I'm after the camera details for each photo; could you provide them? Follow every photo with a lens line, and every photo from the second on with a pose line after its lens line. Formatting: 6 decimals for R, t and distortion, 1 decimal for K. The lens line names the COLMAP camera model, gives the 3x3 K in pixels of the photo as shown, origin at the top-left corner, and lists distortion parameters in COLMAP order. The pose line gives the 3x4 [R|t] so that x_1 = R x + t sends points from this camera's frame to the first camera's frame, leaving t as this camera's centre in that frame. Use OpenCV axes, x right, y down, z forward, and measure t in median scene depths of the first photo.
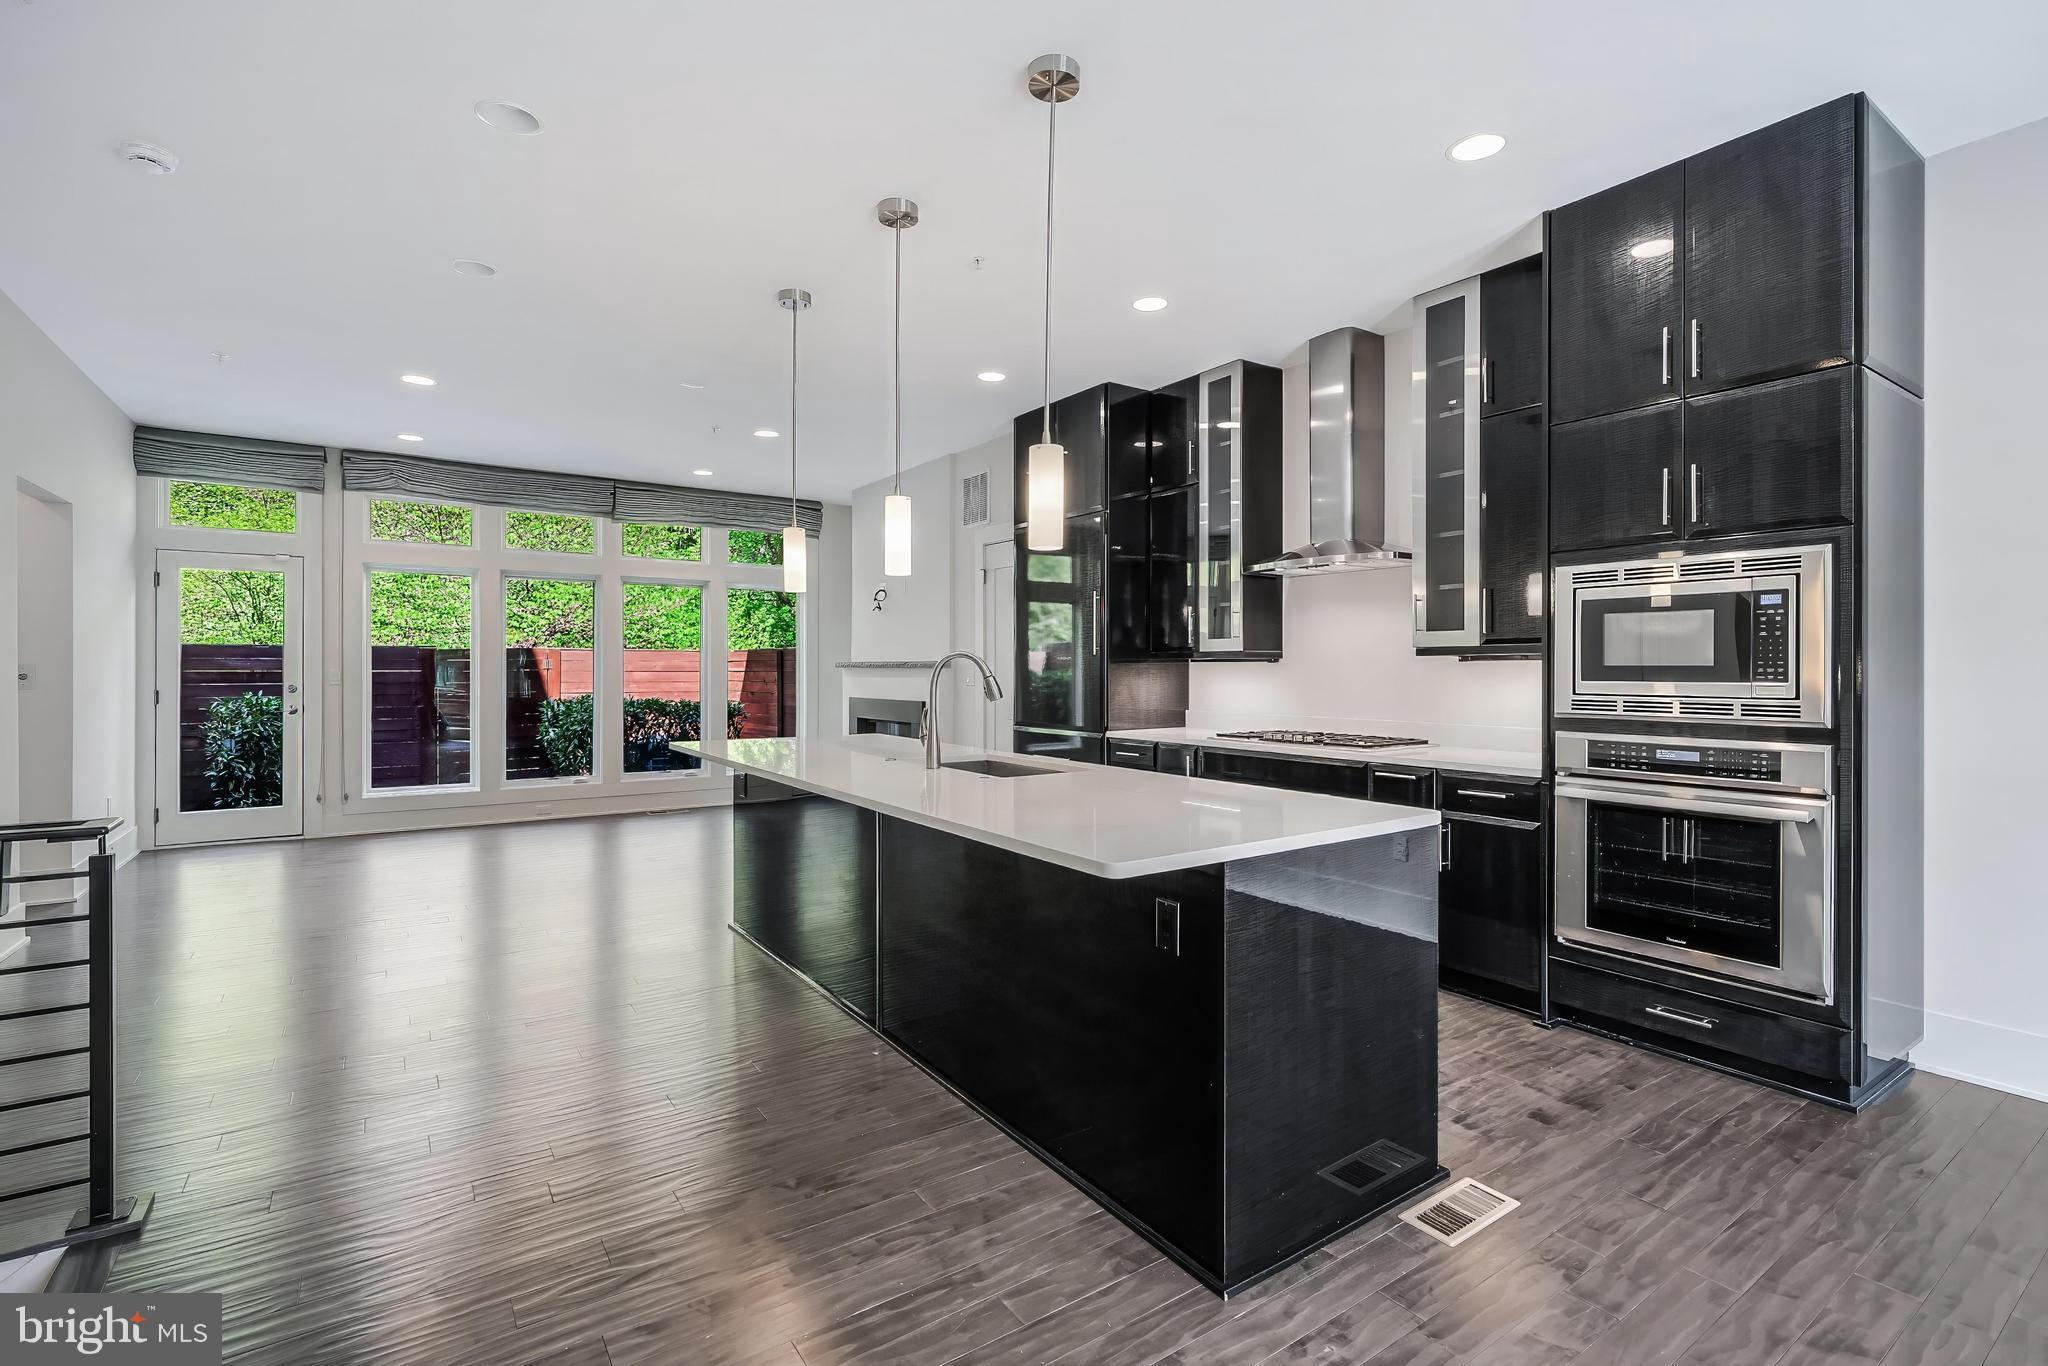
lens RADIAL K [[952.1, 0, 1033.5], [0, 952.1, 673.9], [0, 0, 1]] dist [0.002348, 0.000110]
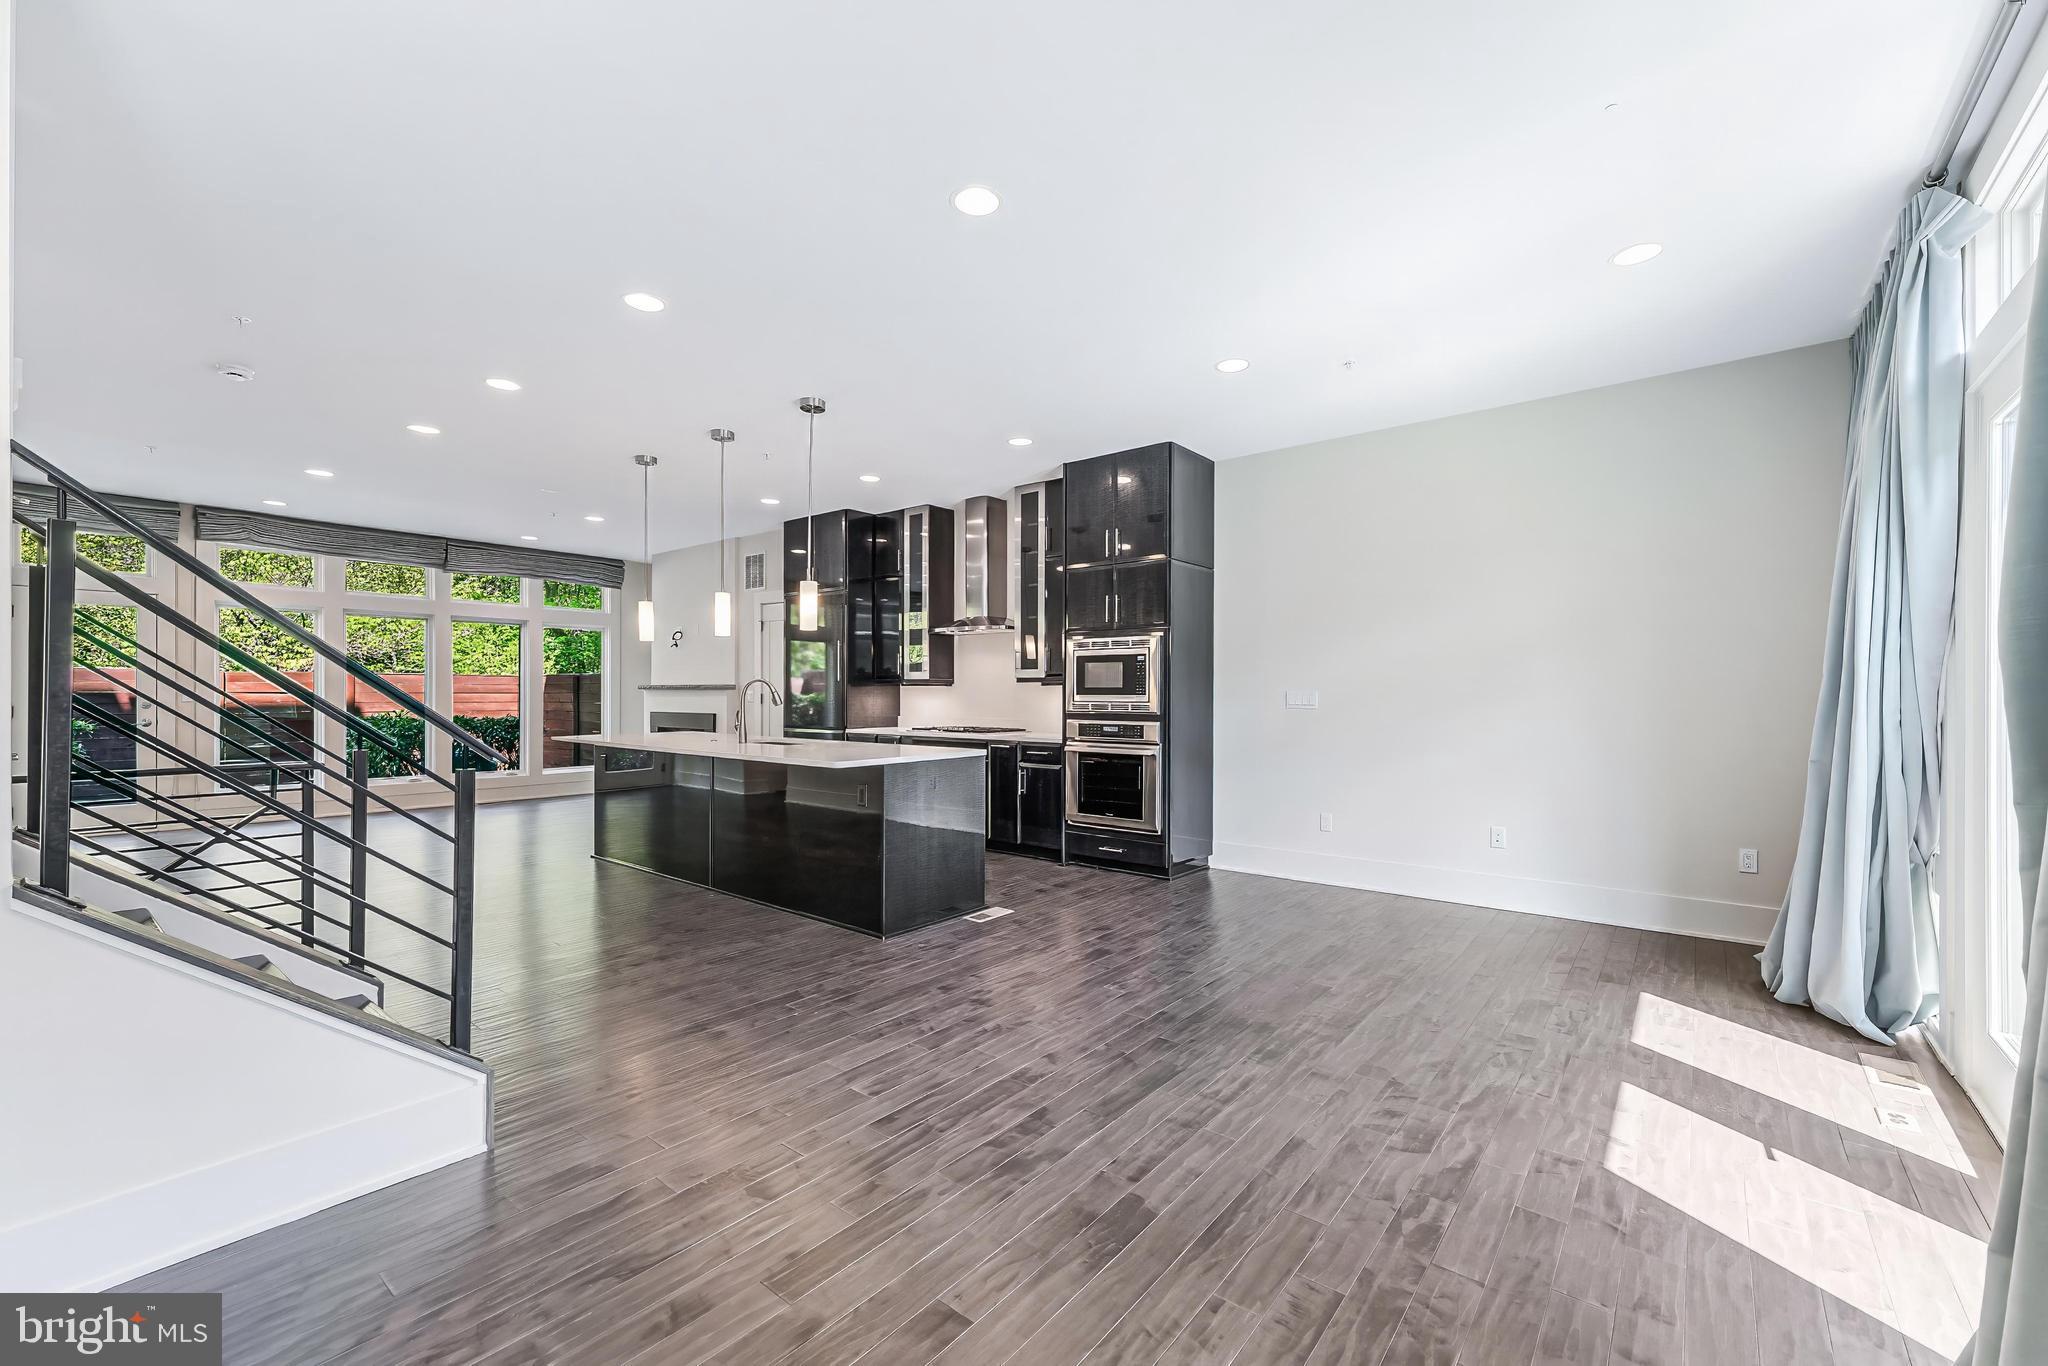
lens RADIAL K [[846.6, 0, 1044.4], [0, 846.6, 697.5], [0, 0, 1]] dist [0.009037, 0.000094]
pose [[0.957976, 0.001191, 0.286847, -0.011801], [-0.000775, 0.999998, -0.001565, 0.009926], [-0.286849, 0.001277, 0.957975, -0.461895]]
